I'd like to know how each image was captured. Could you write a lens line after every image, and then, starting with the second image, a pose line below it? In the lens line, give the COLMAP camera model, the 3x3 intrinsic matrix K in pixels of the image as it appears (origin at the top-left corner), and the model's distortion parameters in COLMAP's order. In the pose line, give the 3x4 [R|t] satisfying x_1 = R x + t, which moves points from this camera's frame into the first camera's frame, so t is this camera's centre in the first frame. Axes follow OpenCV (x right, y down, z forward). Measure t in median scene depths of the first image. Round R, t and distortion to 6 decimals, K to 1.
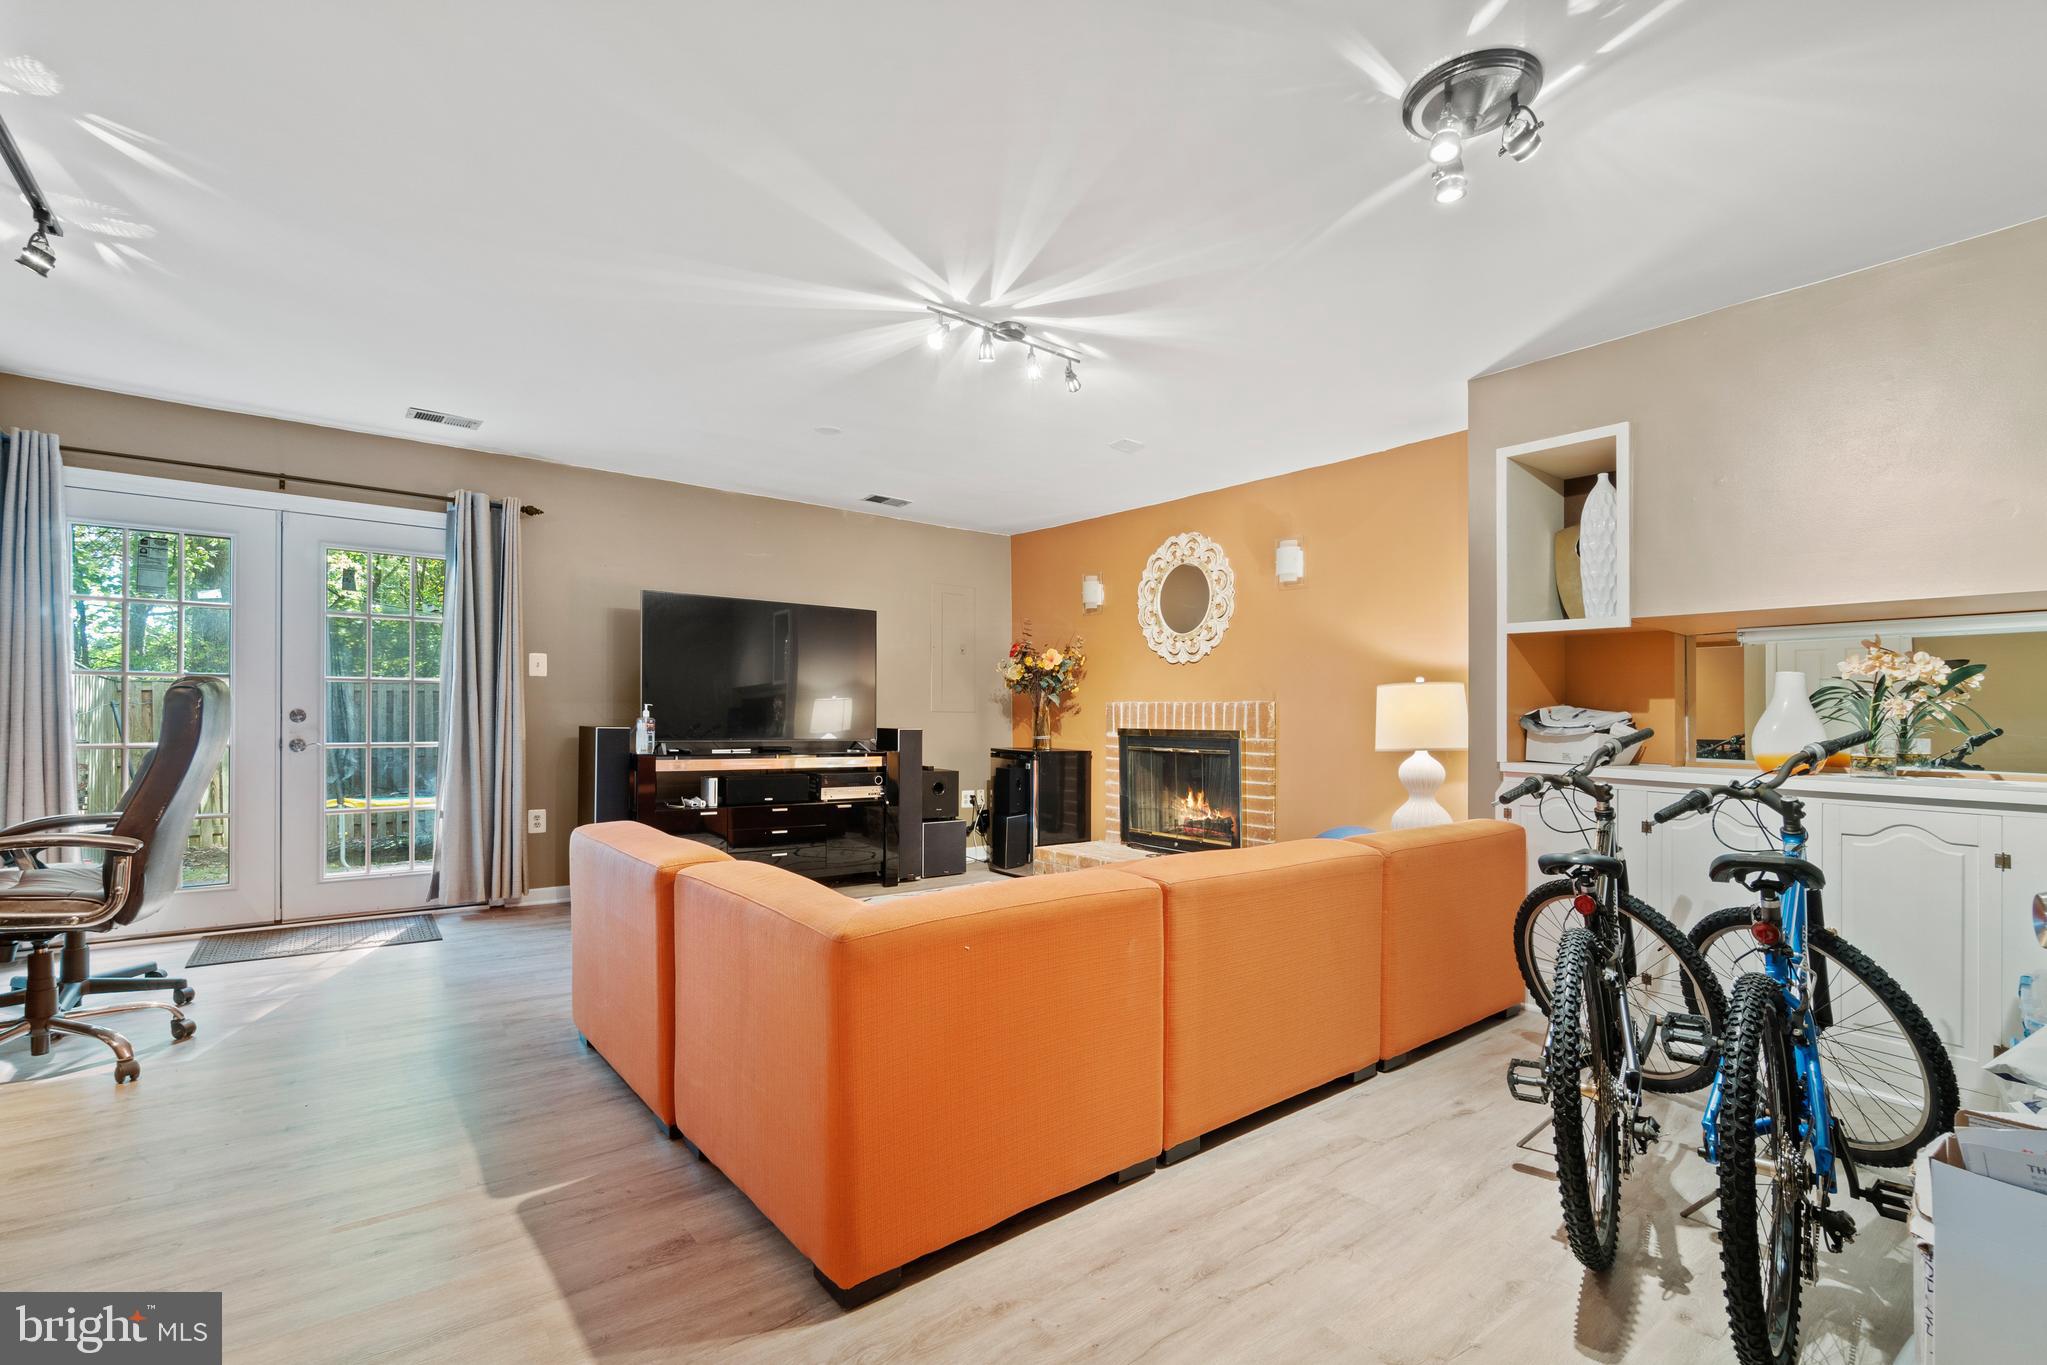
lens RADIAL K [[939.3, 0, 1002.4], [0, 939.3, 723.5], [0, 0, 1]] dist [-0.009512, 0.000381]
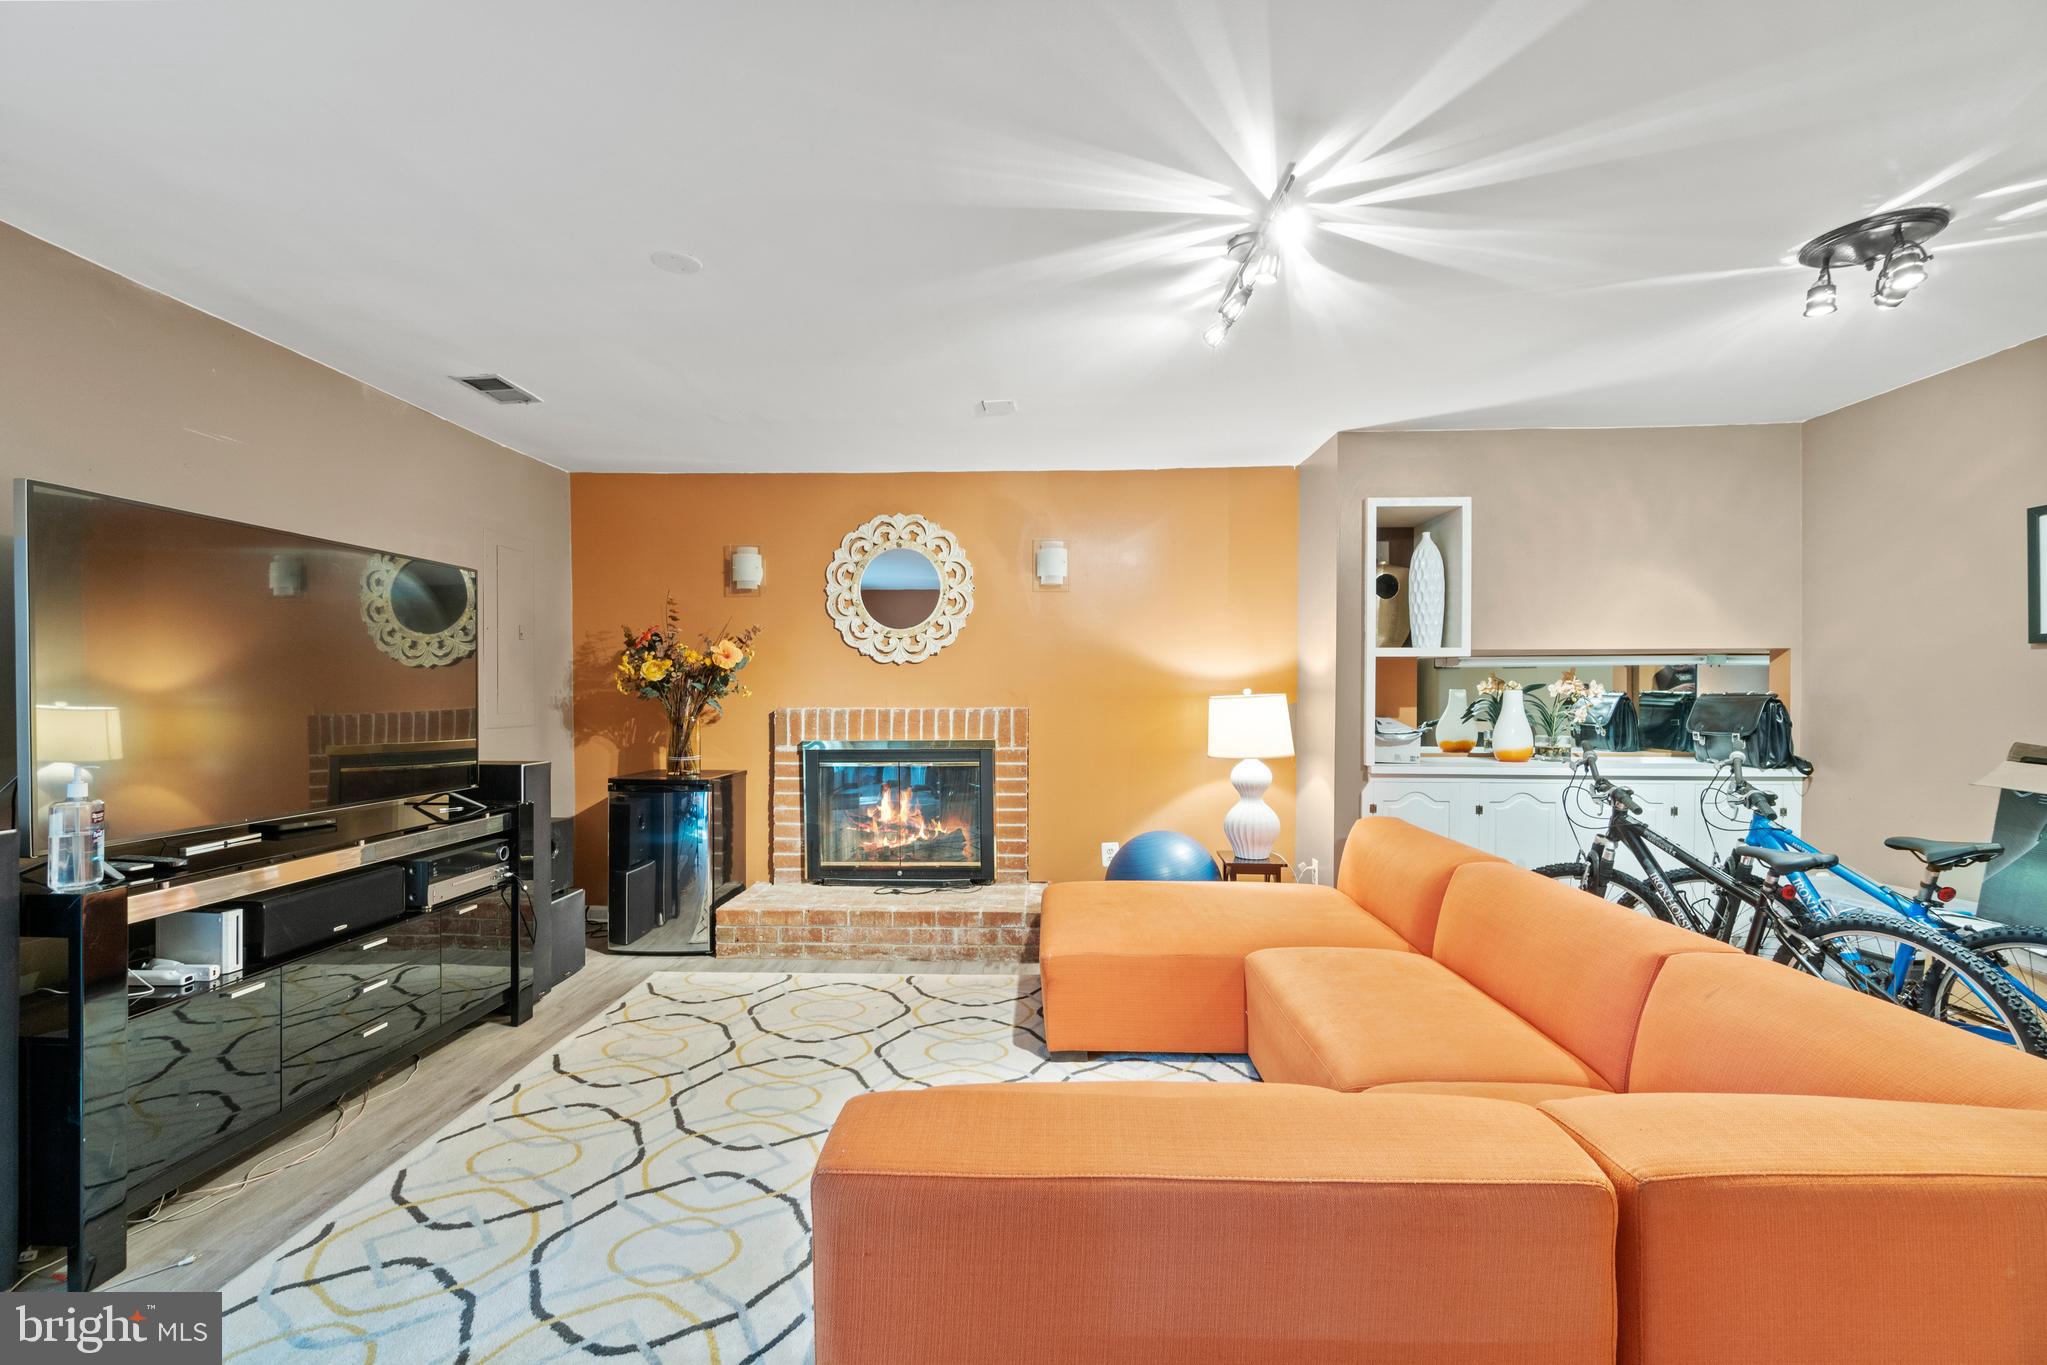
lens RADIAL K [[884.6, 0, 1017.0], [0, 884.6, 691.2], [0, 0, 1]] dist [-0.011542, 0.003511]
pose [[0.629558, -0.015622, 0.776797, -0.393277], [0.017155, 0.999834, 0.006205, -0.043861], [-0.776764, 0.009420, 0.629721, 0.422496]]
